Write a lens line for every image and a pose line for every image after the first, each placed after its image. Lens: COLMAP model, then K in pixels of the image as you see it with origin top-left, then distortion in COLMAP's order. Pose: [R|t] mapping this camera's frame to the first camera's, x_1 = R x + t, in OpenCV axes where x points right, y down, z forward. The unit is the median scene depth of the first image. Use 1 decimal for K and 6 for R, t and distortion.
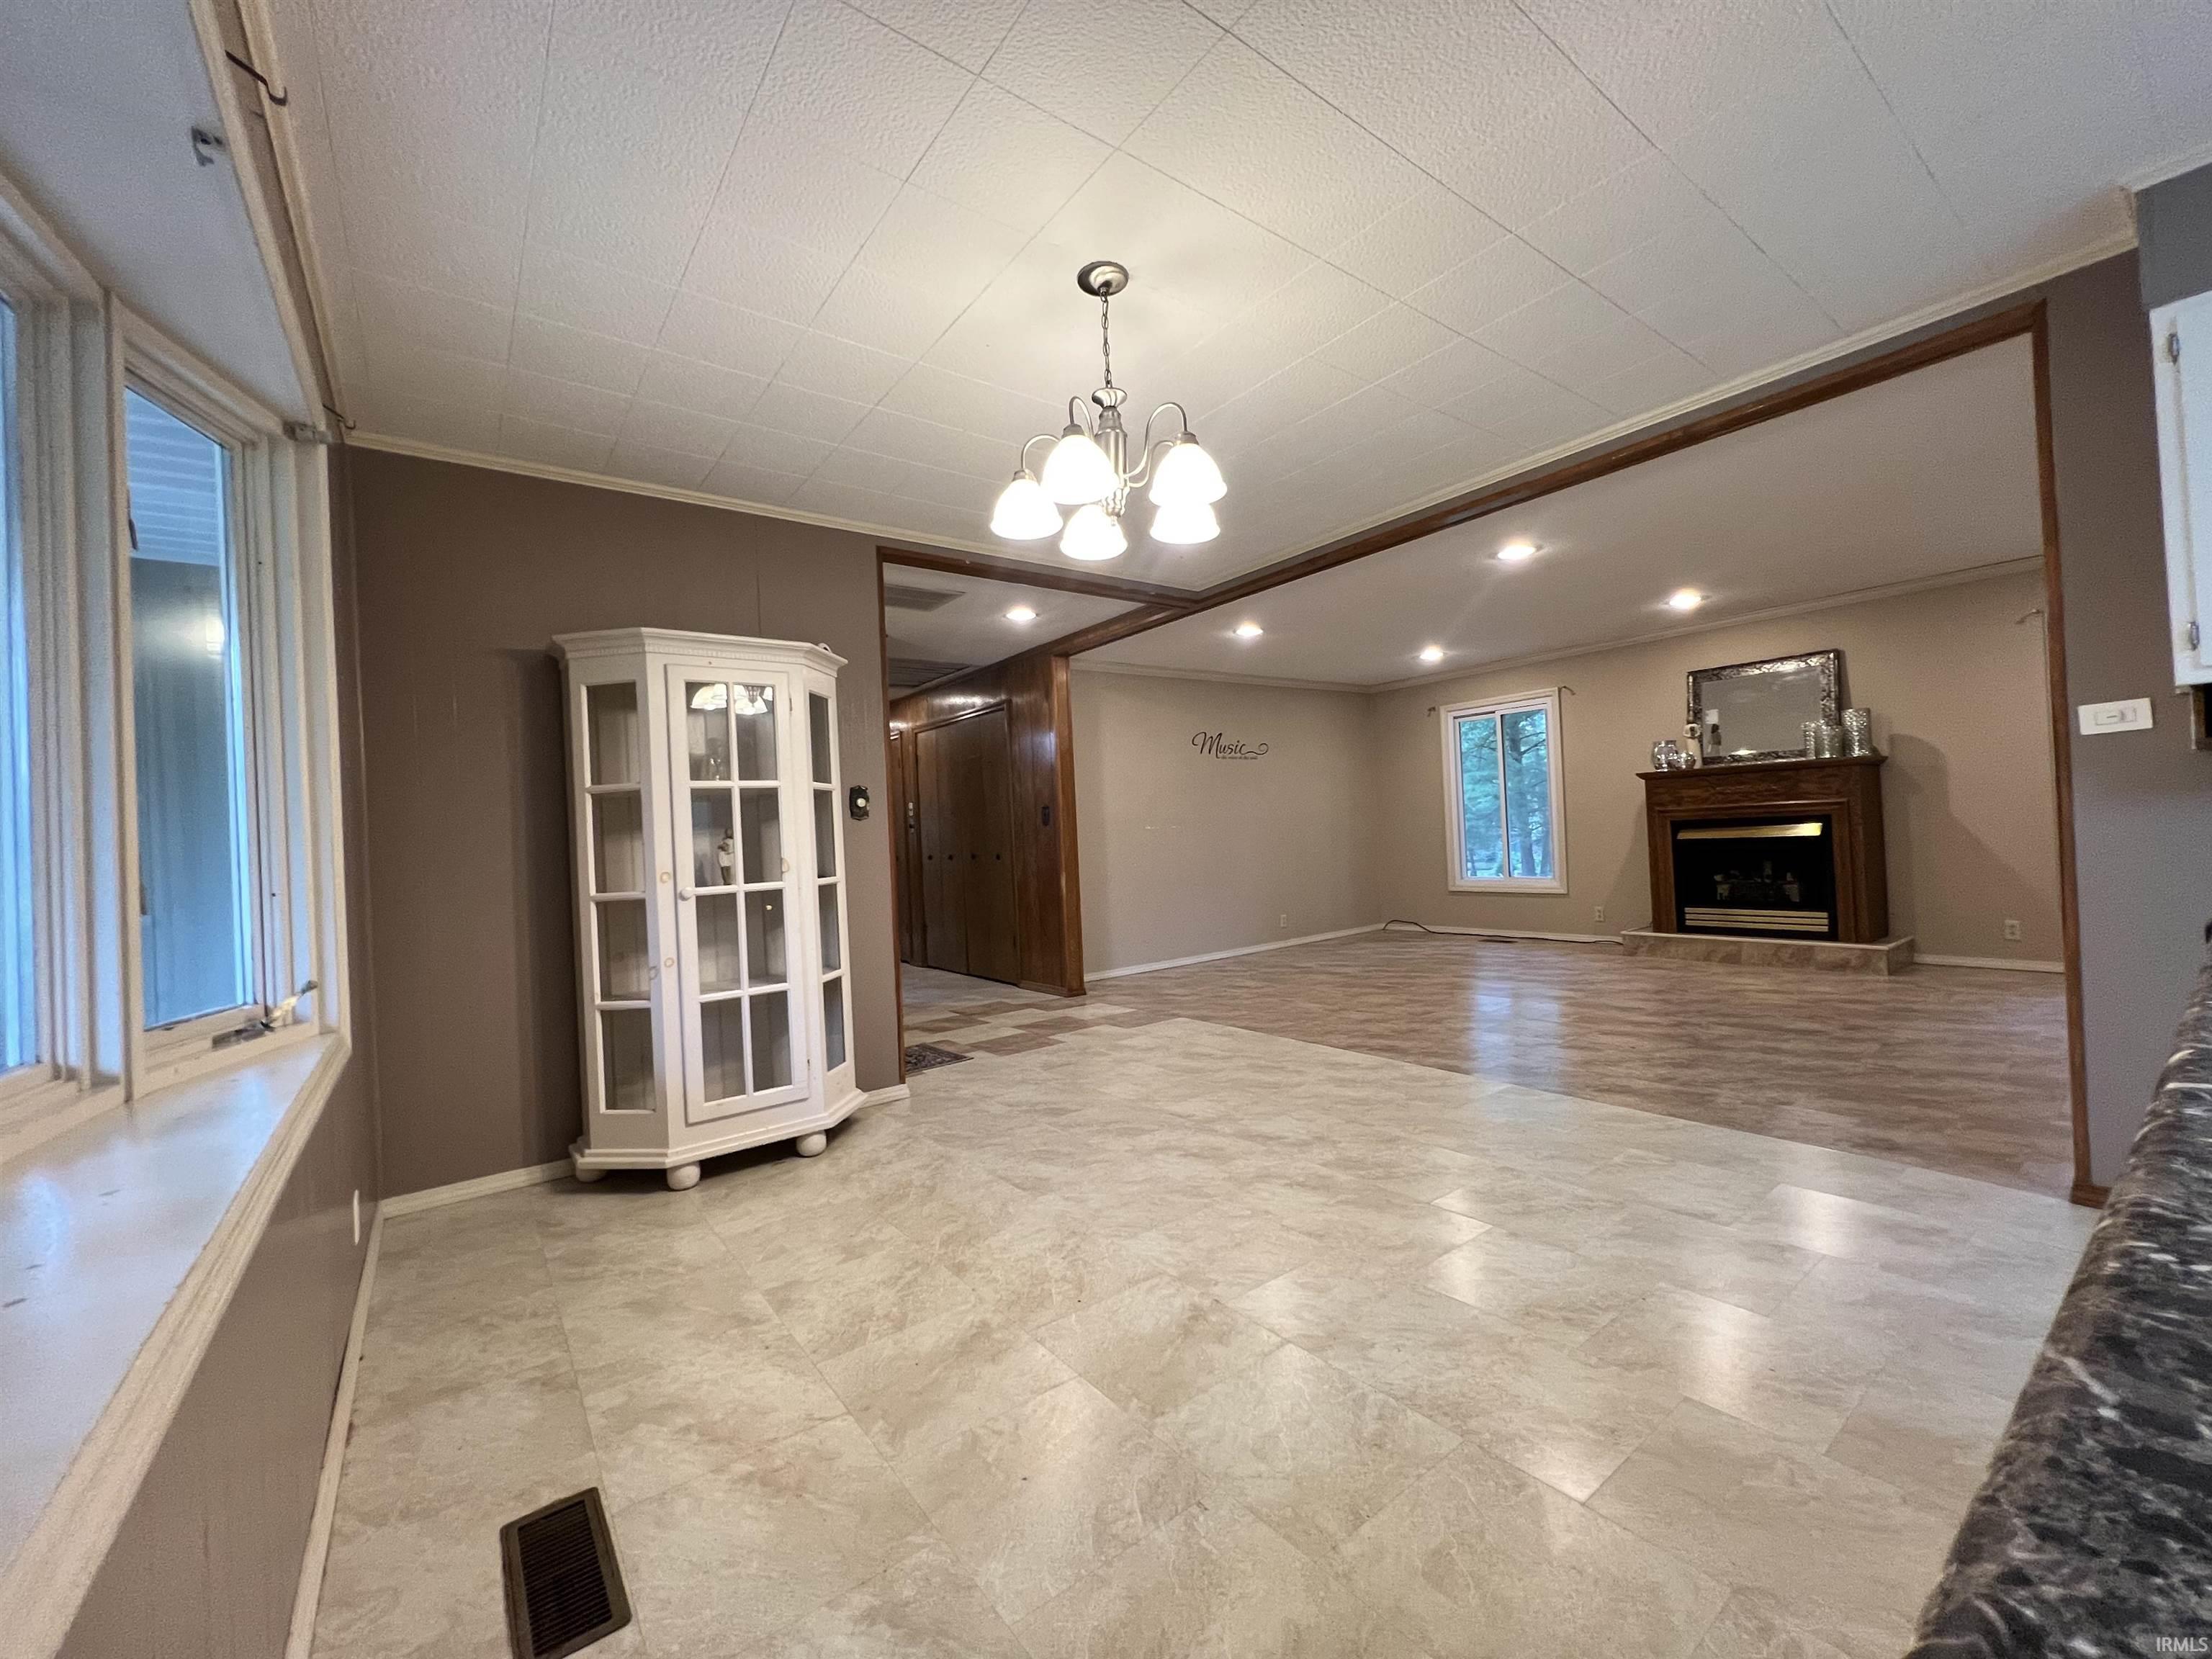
lens RADIAL K [[885.4, 0, 1107.2], [0, 885.4, 819.7], [0, 0, 1]] dist [-0.002904, 0.001369]
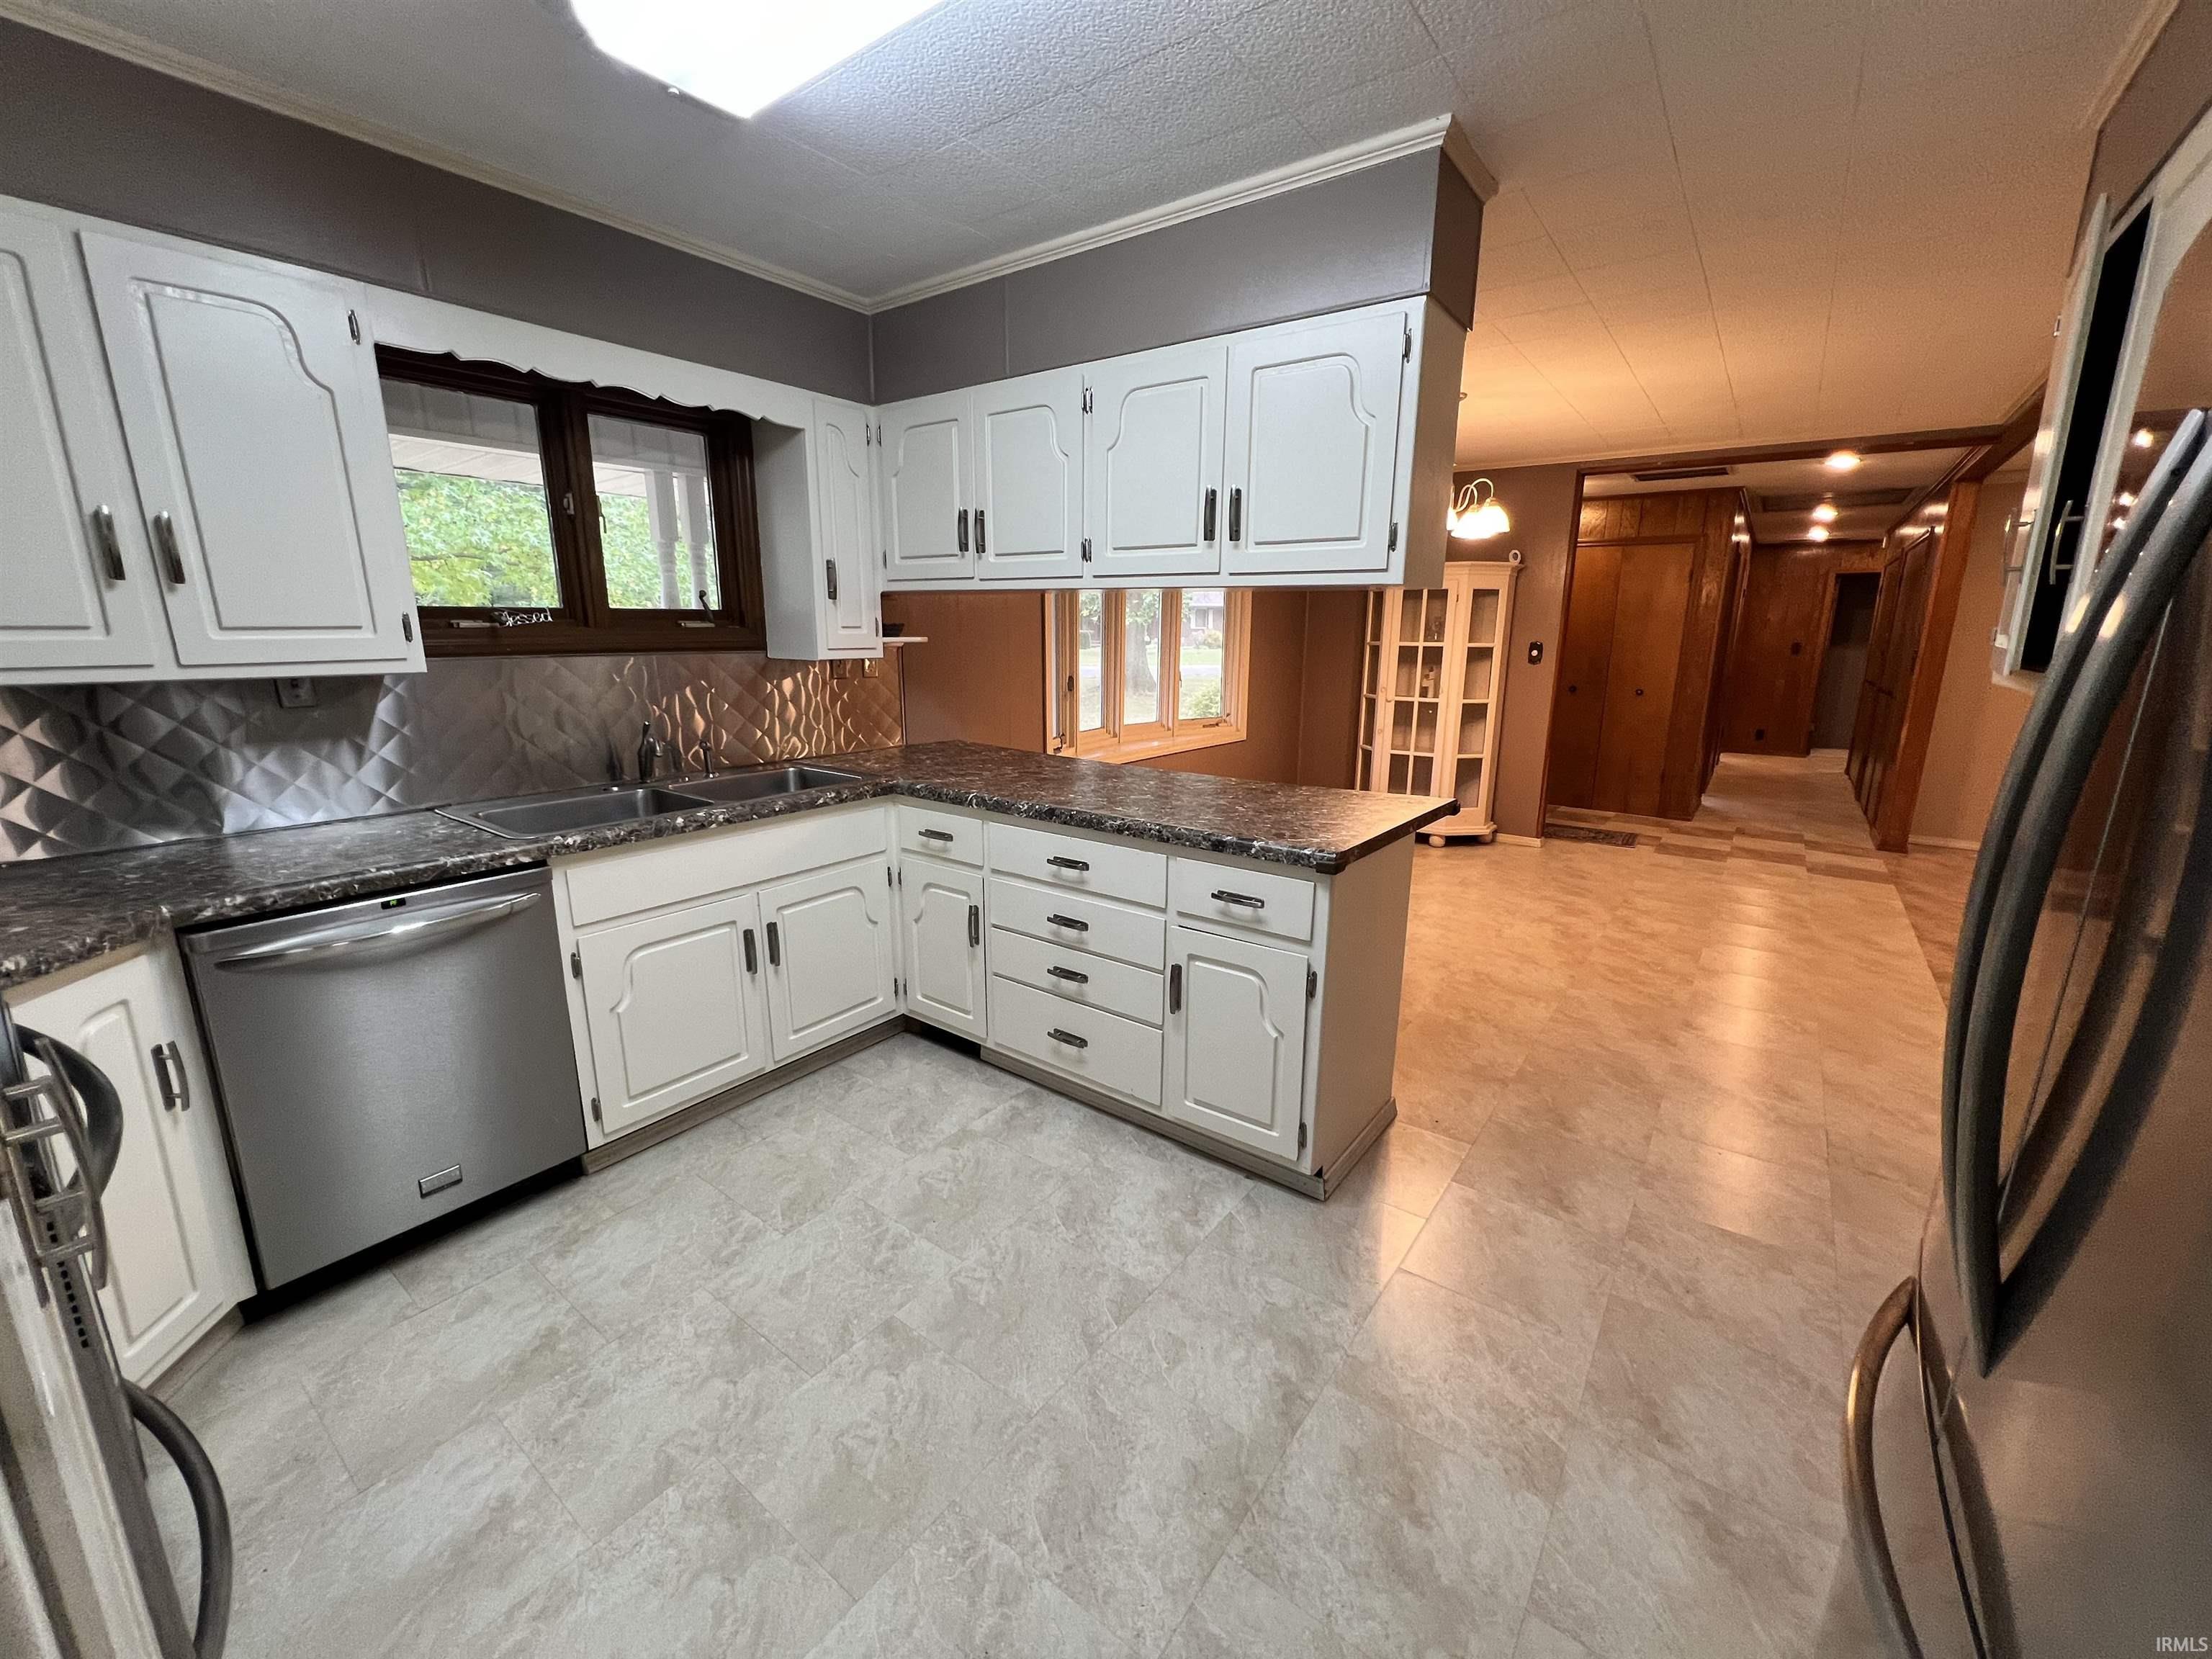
lens RADIAL K [[885.4, 0, 1108.2], [0, 885.4, 827.1], [0, 0, 1]] dist [-0.002904, 0.001369]
pose [[0.278075, 0.260983, -0.924426, 1.040984], [-0.005028, 0.962765, 0.270294, -0.143031], [0.960546, -0.070514, 0.269033, -0.146009]]
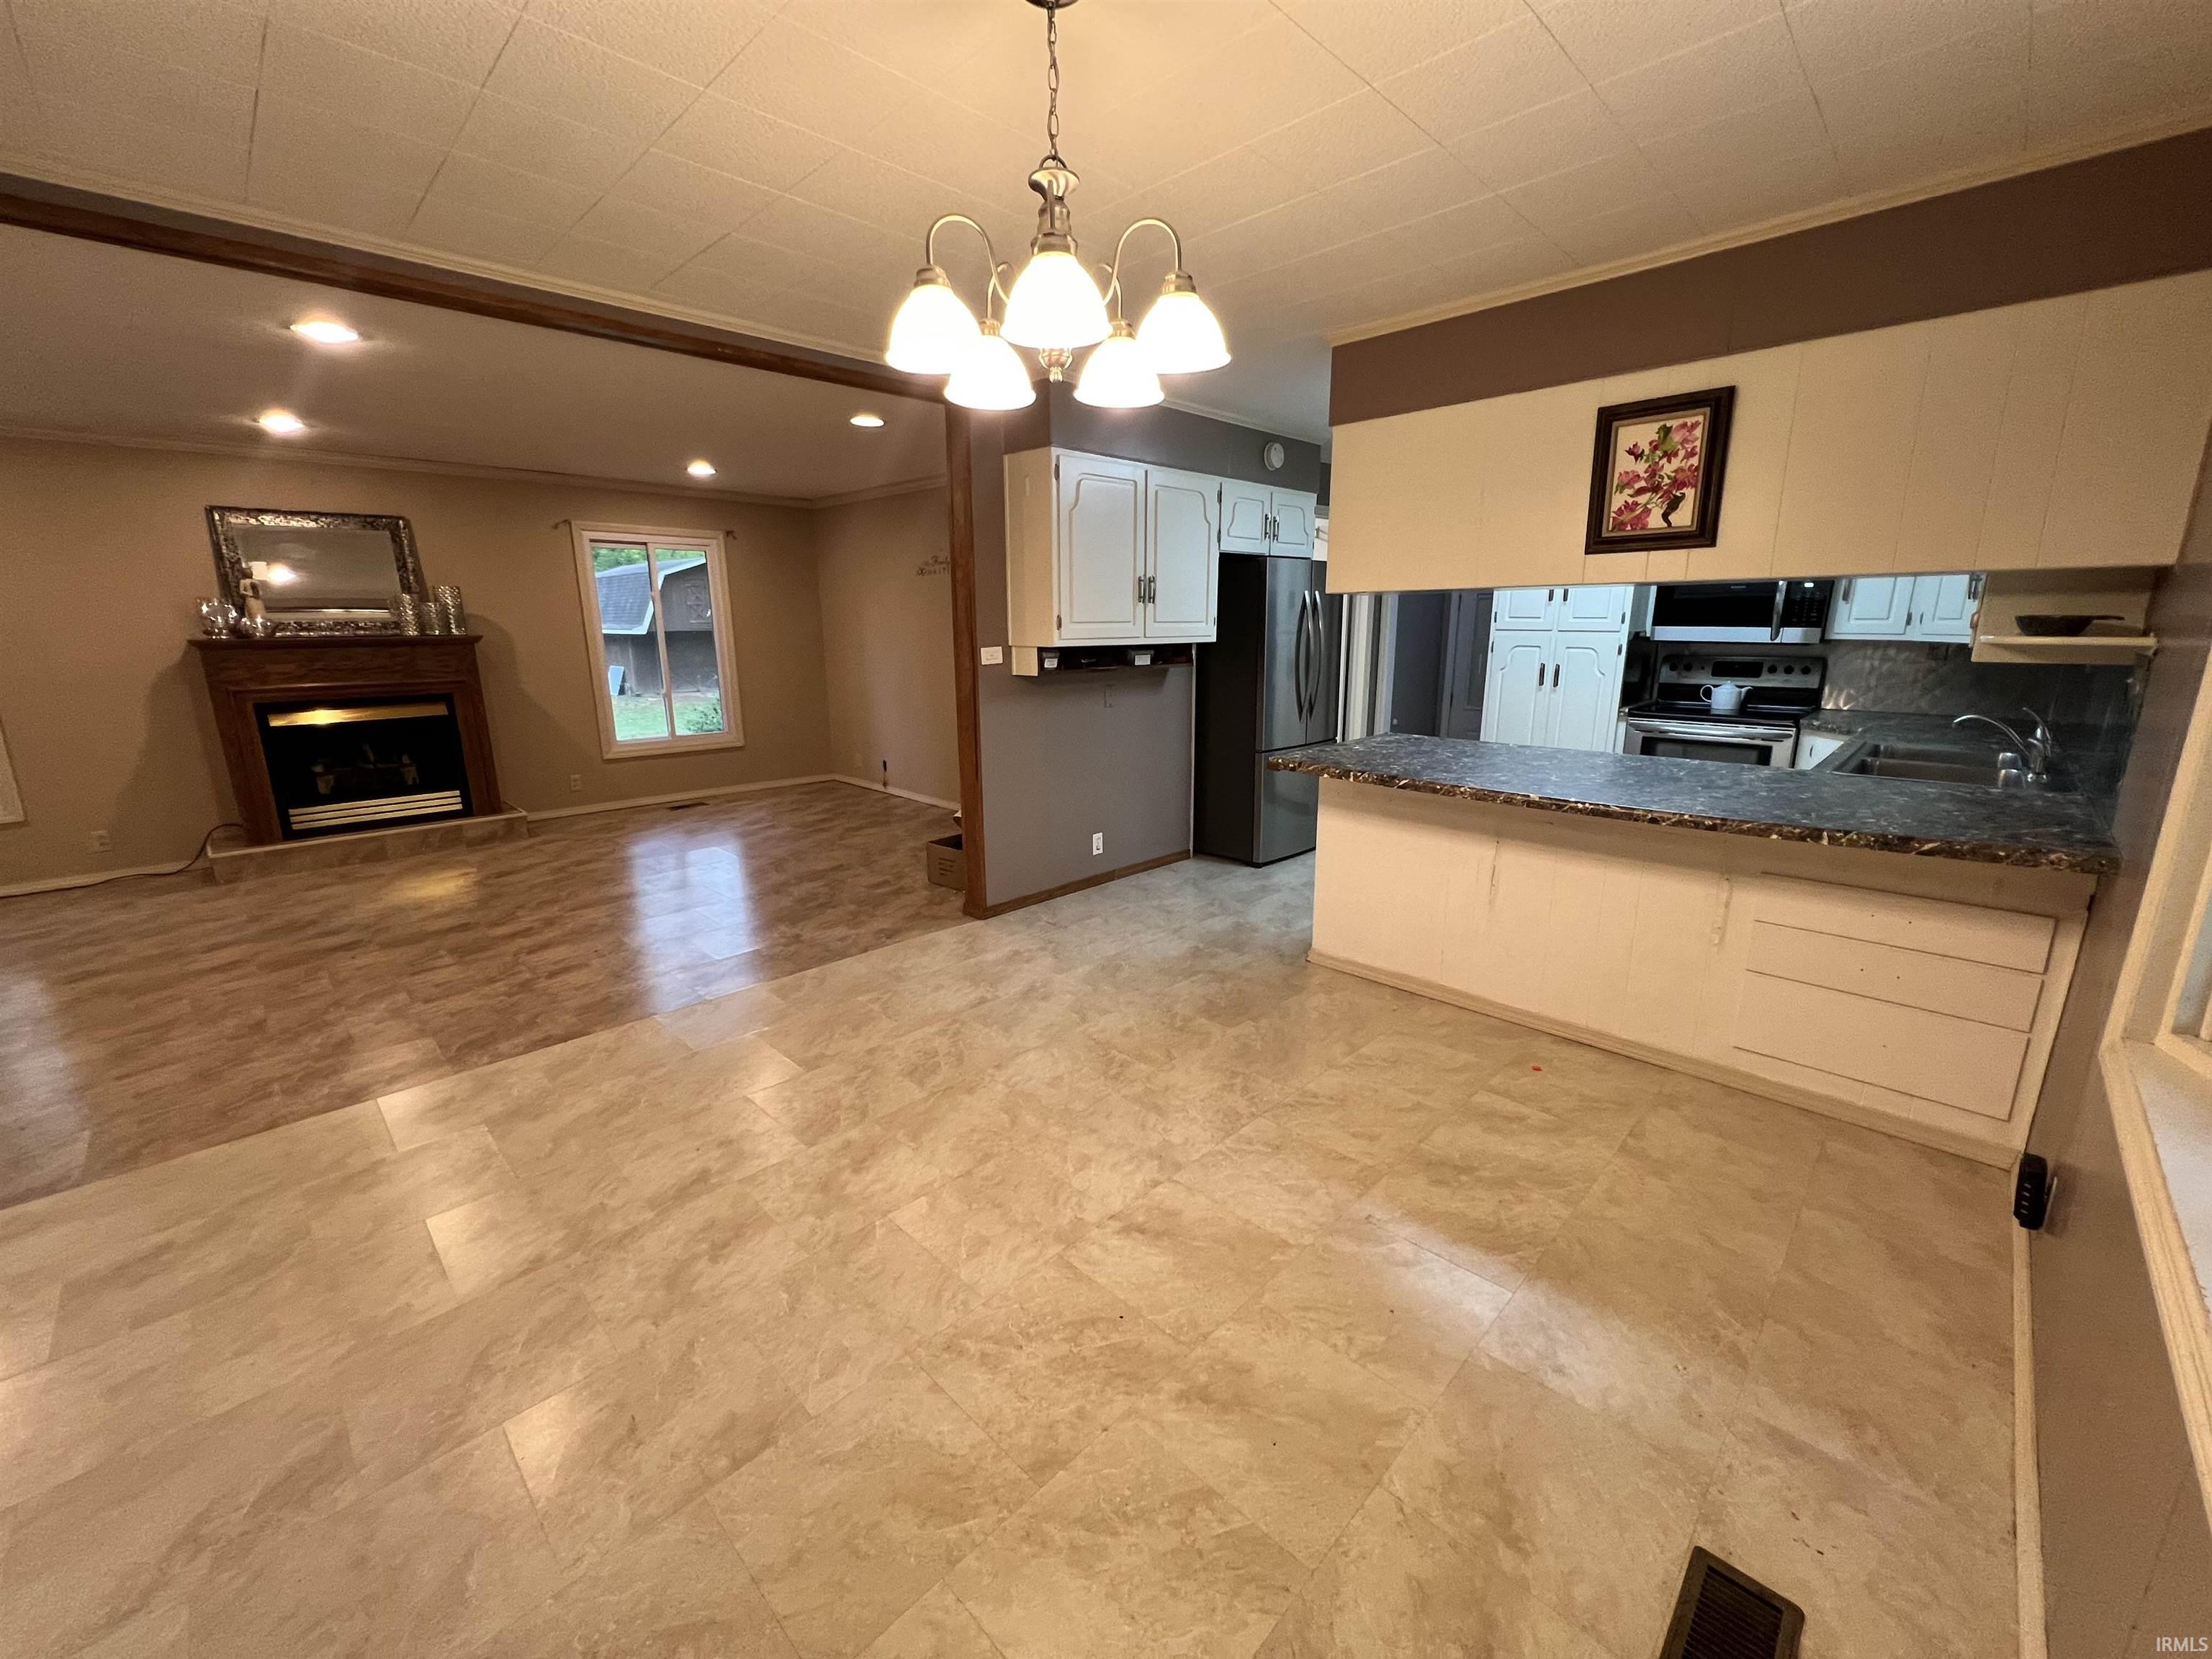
lens RADIAL K [[885.4, 0, 1109.2], [0, 885.4, 825.0], [0, 0, 1]] dist [-0.002904, 0.001369]
pose [[-0.150224, -0.176391, 0.972789, -0.464638], [-0.002542, 0.984021, 0.178035, -0.061425], [-0.988649, 0.024272, -0.148272, 0.645564]]
